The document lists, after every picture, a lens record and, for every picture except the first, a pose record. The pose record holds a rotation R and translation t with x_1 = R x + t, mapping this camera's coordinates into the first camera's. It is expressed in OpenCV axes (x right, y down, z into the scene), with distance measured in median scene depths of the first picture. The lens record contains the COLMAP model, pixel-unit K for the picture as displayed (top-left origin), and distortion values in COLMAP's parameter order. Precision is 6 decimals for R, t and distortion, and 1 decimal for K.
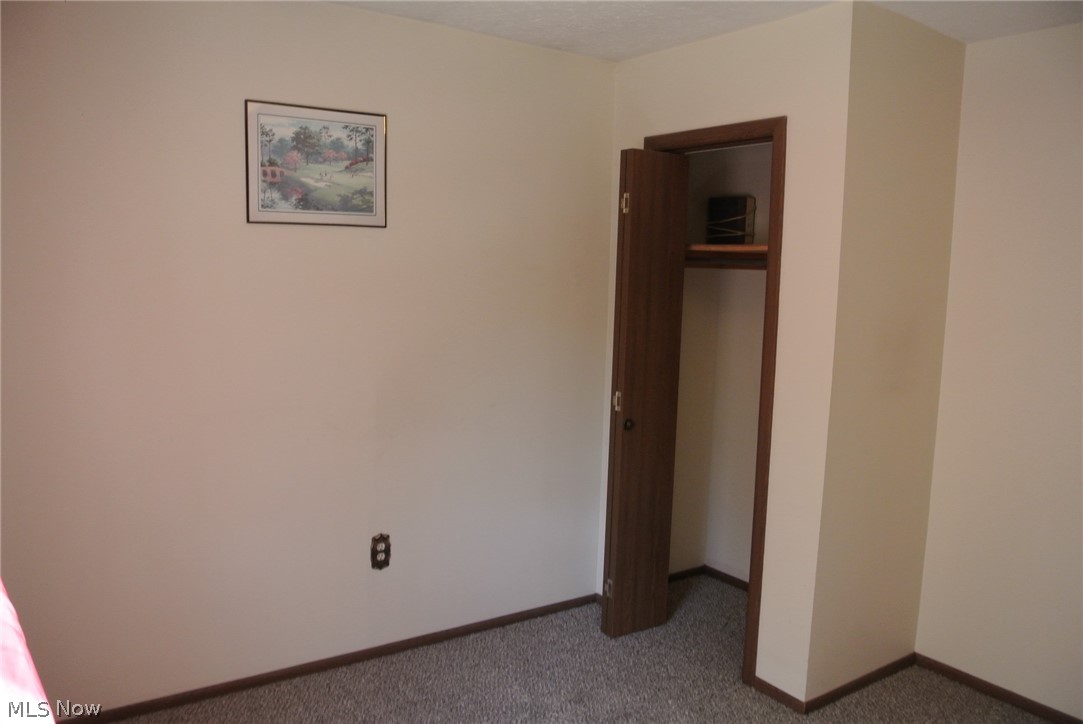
lens RADIAL K [[878.2, 0, 541.5], [0, 878.2, 362.0], [0, 0, 1]] dist [-0.010495, -0.003382]
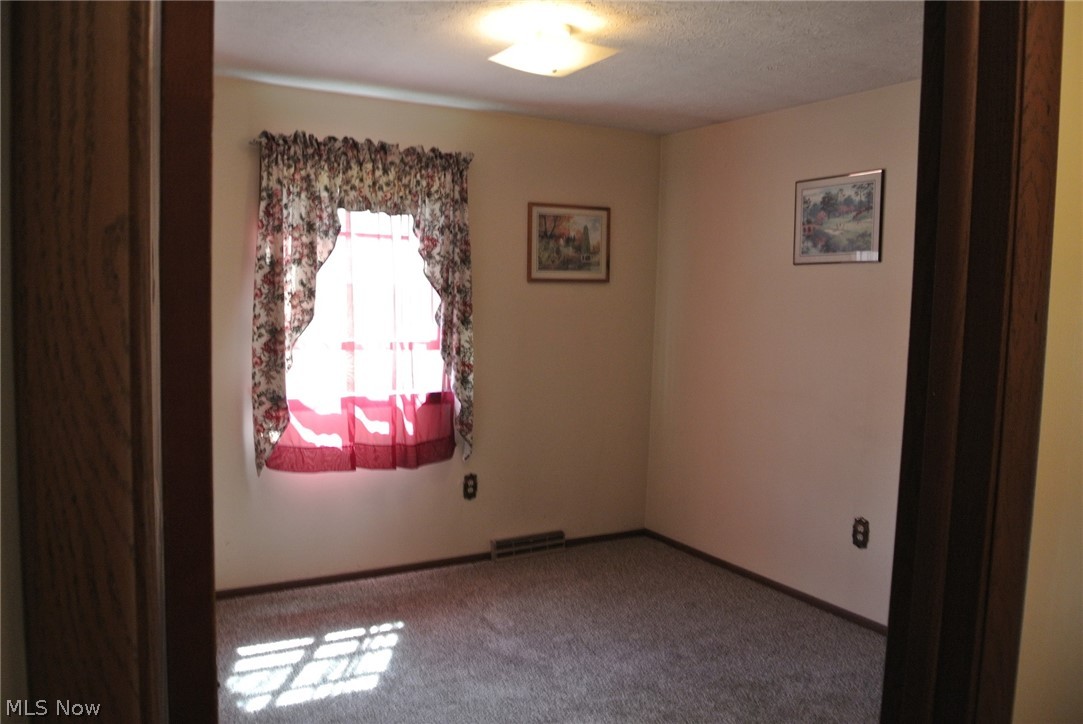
lens RADIAL K [[878.2, 0, 541.5], [0, 878.2, 362.0], [0, 0, 1]] dist [-0.010495, -0.003382]
pose [[-0.075504, 0.054738, -0.995642, 1.116492], [-0.134441, 0.988816, 0.064558, -0.035047], [0.988041, 0.138729, -0.067301, 0.677820]]
